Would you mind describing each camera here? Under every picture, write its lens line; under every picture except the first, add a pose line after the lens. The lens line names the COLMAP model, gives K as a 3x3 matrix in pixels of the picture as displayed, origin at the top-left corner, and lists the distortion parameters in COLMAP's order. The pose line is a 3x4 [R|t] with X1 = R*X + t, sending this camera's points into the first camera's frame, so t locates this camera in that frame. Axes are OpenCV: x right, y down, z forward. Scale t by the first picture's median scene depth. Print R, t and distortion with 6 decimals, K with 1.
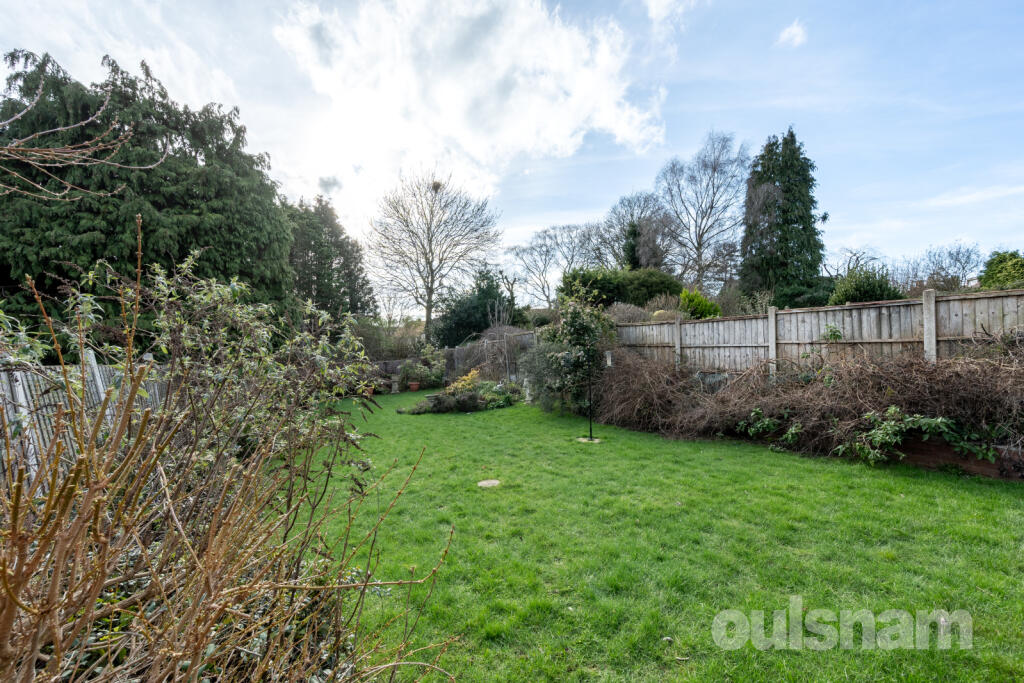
lens RADIAL K [[404.0, 0, 512.0], [0, 404.0, 341.5], [0, 0, 1]] dist [-0.000947, 0.000094]
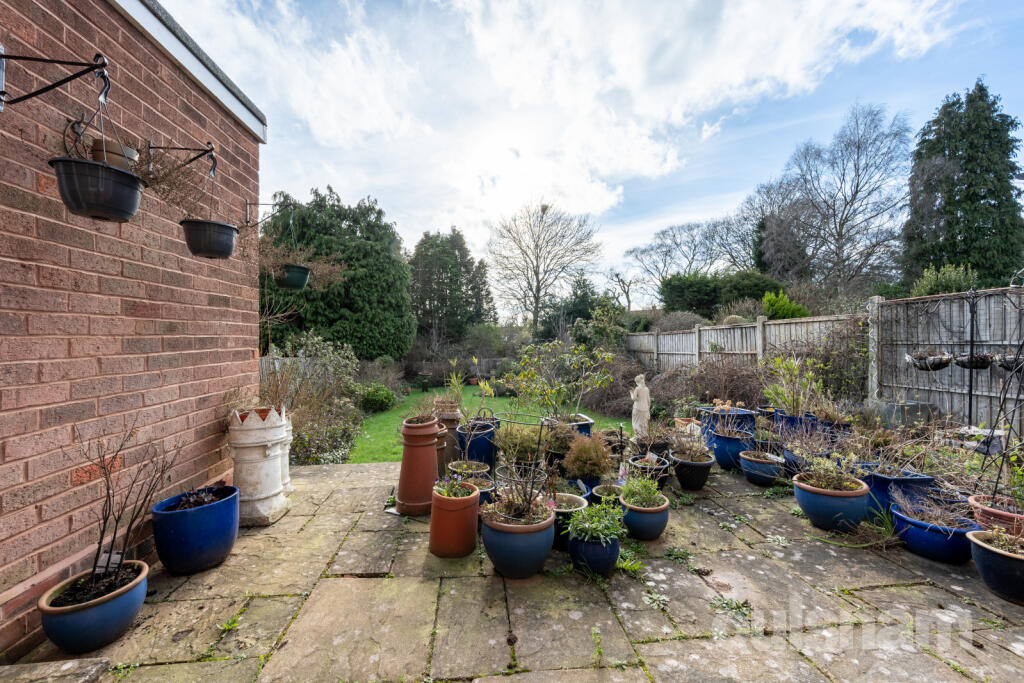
lens RADIAL K [[404.0, 0, 512.0], [0, 404.0, 341.5], [0, 0, 1]] dist [-0.000947, 0.000094]
pose [[0.936034, 0.007475, -0.351831, 0.137620], [-0.006133, 0.999969, 0.004928, -0.008055], [0.351857, -0.002455, 0.936050, -0.110656]]
